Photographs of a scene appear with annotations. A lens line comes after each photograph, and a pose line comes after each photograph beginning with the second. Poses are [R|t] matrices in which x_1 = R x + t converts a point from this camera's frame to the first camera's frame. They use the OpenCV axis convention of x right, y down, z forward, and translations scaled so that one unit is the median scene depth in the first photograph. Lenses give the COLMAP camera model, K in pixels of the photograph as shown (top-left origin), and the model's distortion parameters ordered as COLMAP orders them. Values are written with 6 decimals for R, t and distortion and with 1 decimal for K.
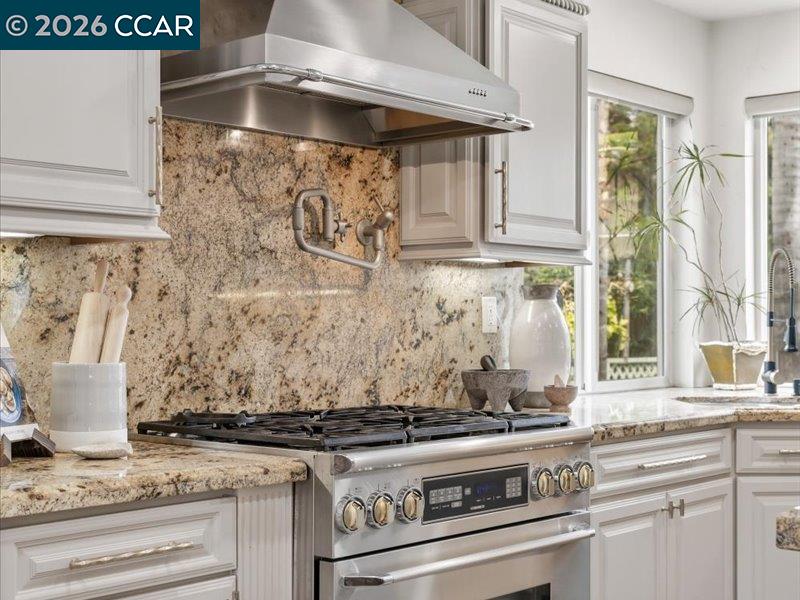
lens RADIAL K [[1250.4, 0, 400.0], [0, 1250.4, 300.0], [0, 0, 1]] dist [-0.007088, -0.060691]
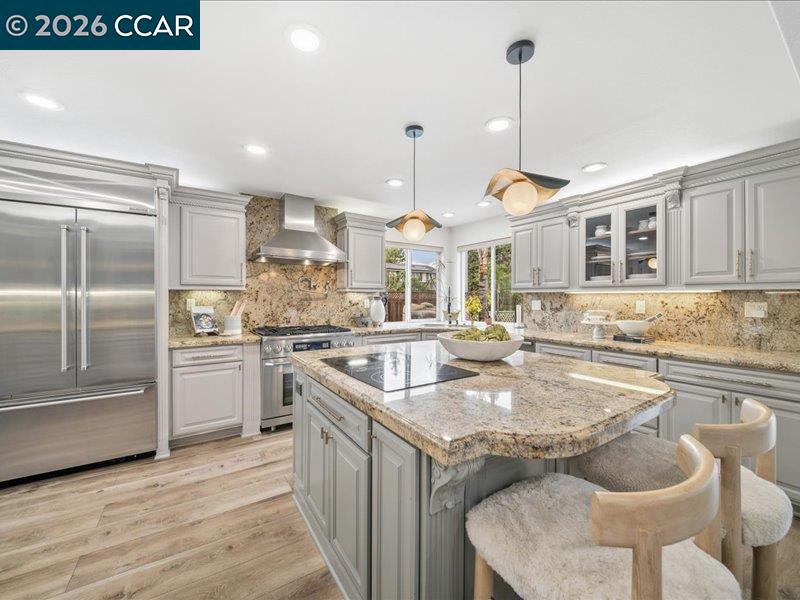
lens RADIAL K [[324.0, 0, 398.0], [0, 324.0, 299.2], [0, 0, 1]] dist [-0.000436, -0.000555]
pose [[0.963161, 0.003906, -0.268897, 0.534723], [0.001693, 0.999787, 0.020589, -0.029909], [0.268920, -0.020286, 0.962949, -0.025804]]
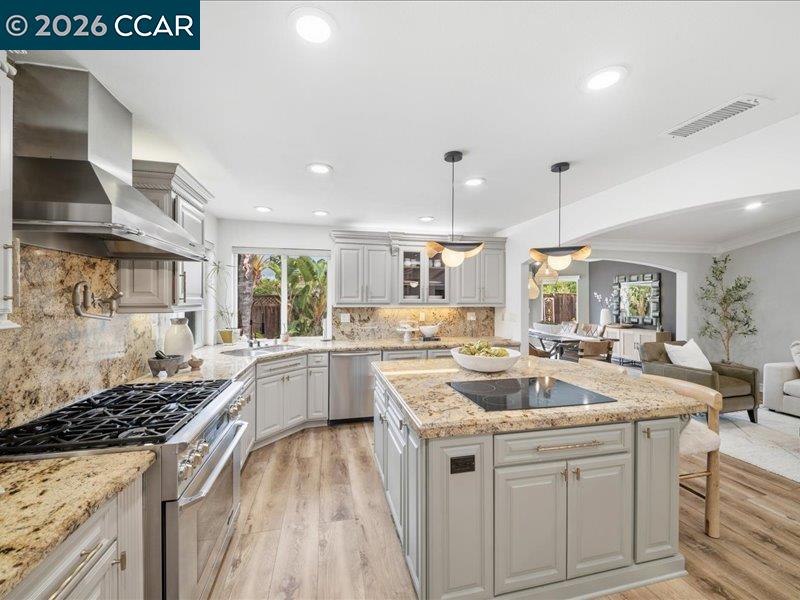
lens RADIAL K [[324.0, 0, 398.0], [0, 324.0, 299.2], [0, 0, 1]] dist [-0.000436, -0.000555]
pose [[0.580725, 0.000869, 0.814099, -0.180429], [-0.015802, 0.999823, 0.010205, -0.071507], [-0.813946, -0.018791, 0.580636, 0.318225]]
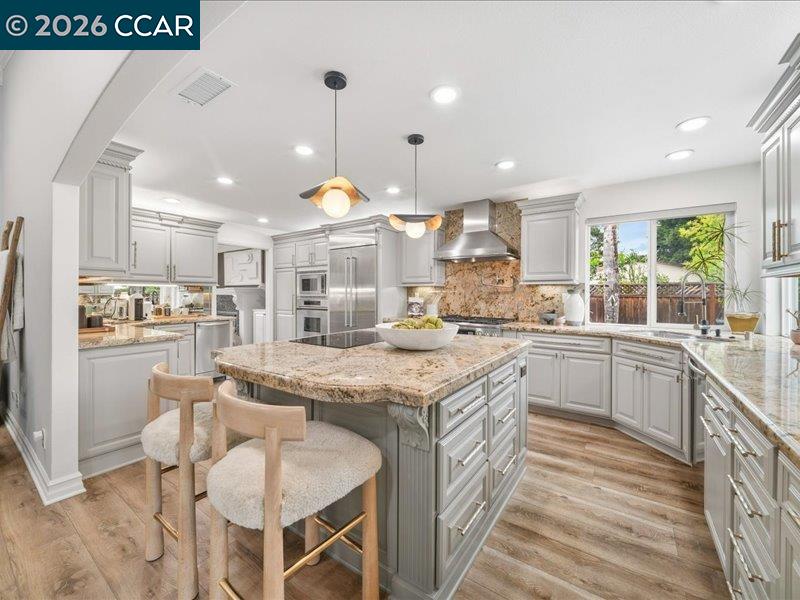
lens RADIAL K [[324.0, 0, 398.0], [0, 324.0, 299.2], [0, 0, 1]] dist [-0.000436, -0.000555]
pose [[0.114995, 0.017197, -0.993217, 1.075877], [0.018246, 0.999645, 0.019421, -0.013629], [0.993199, -0.020356, 0.114640, 0.479628]]
